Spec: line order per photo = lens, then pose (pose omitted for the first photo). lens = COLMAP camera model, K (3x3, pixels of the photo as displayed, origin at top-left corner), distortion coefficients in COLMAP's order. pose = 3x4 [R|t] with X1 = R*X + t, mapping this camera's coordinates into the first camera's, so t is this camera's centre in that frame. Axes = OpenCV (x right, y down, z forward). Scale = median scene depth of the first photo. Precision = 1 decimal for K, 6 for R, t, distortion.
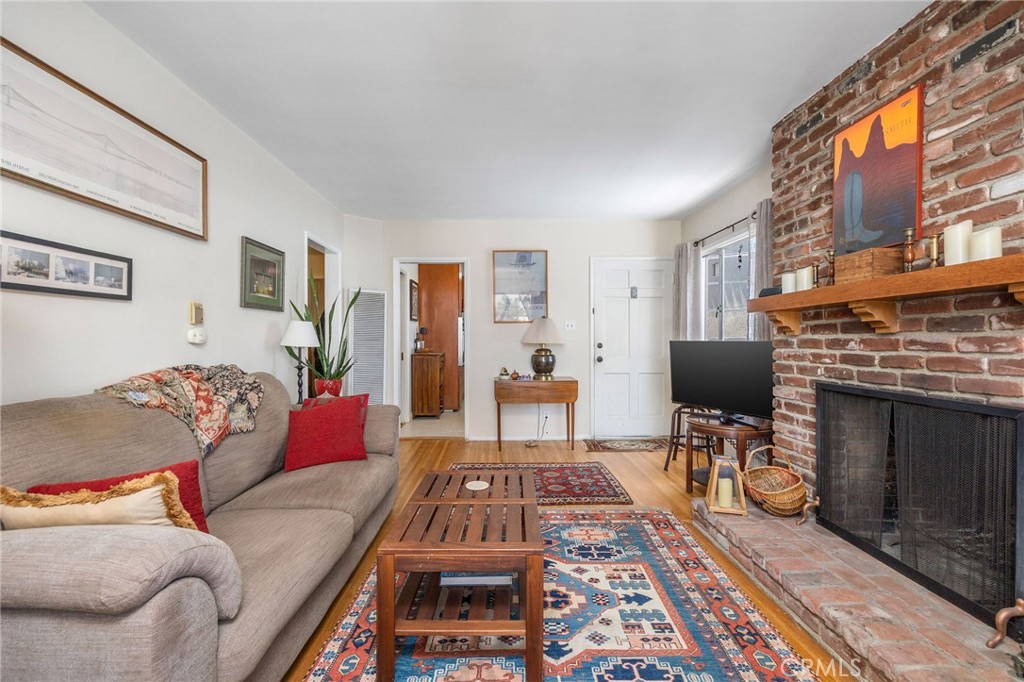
lens RADIAL K [[475.6, 0, 519.5], [0, 475.6, 336.5], [0, 0, 1]] dist [0.139793, 0.000017]
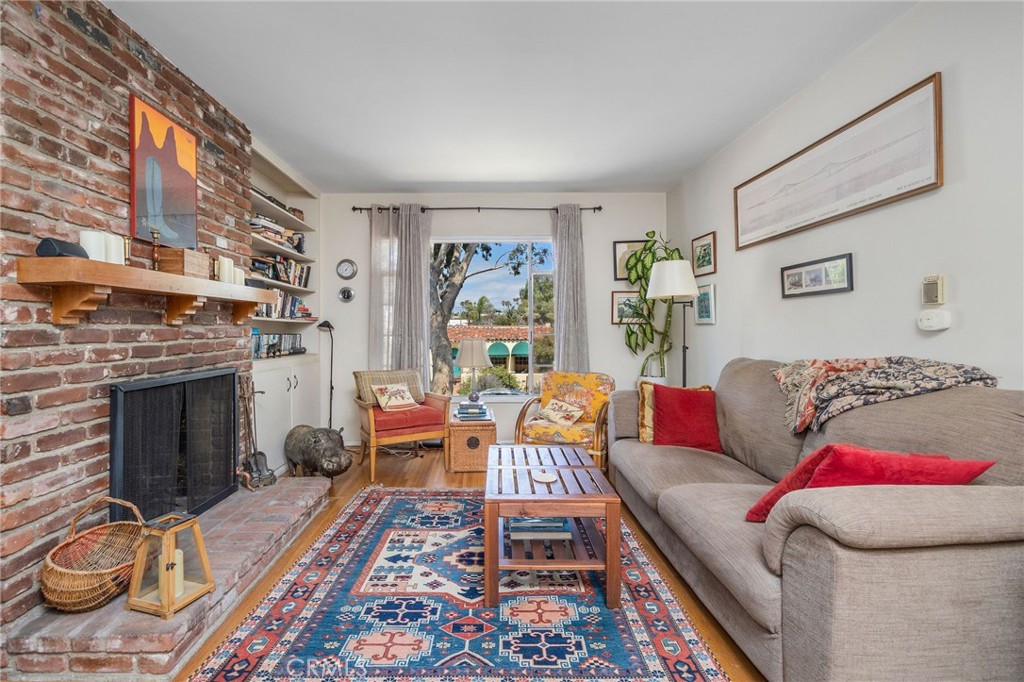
lens RADIAL K [[475.6, 0, 519.5], [0, 475.6, 336.5], [0, 0, 1]] dist [0.139793, 0.000017]
pose [[-0.999551, 0.006814, -0.029179, -0.009939], [0.006490, 0.999916, 0.011198, 0.010904], [0.029253, 0.011004, -0.999511, 1.960404]]
